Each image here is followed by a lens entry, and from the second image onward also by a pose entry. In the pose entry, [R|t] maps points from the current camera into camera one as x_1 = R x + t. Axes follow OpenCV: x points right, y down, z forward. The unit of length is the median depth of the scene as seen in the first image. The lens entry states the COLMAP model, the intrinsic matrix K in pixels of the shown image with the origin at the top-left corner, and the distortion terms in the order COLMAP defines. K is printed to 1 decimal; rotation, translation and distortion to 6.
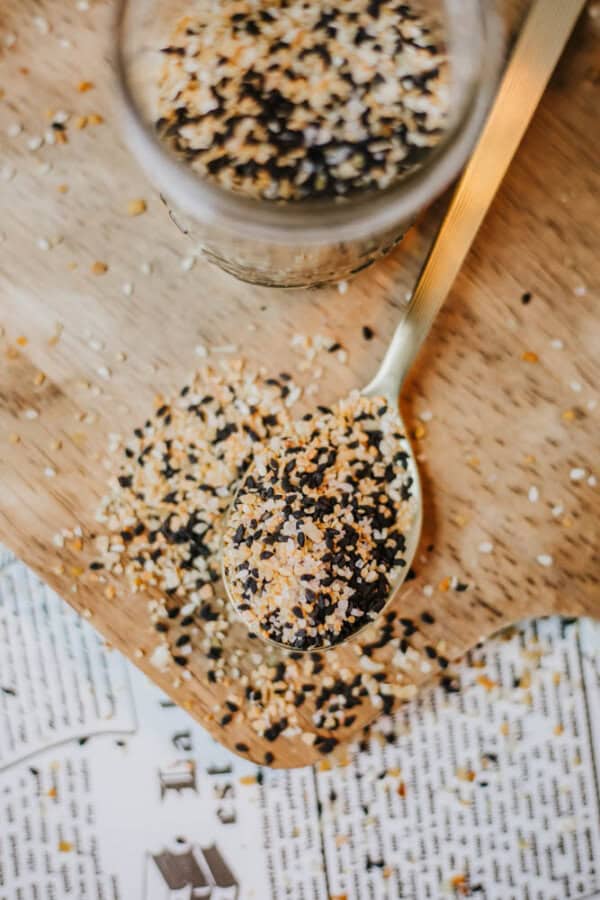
lens RADIAL K [[1517.6, 0, 300.0], [0, 1517.6, 450.0], [0, 0, 1]] dist [-0.175231, -0.059762]
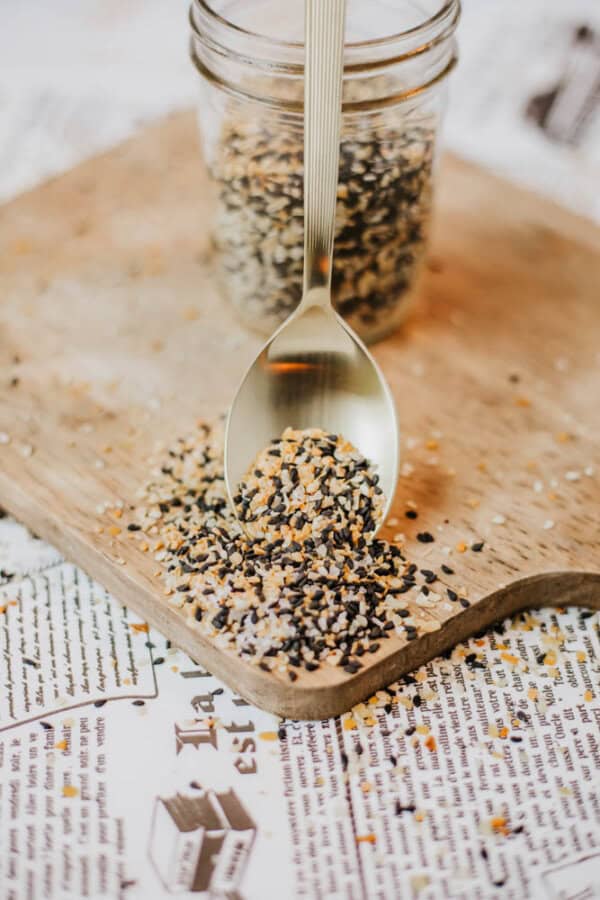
lens RADIAL K [[1517.6, 0, 300.0], [0, 1517.6, 450.0], [0, 0, 1]] dist [-0.175231, -0.059762]
pose [[0.999902, 0.003998, -0.013450, -0.003157], [-0.012064, 0.734513, -0.678487, 0.756733], [0.007166, 0.678583, 0.734489, 0.178715]]
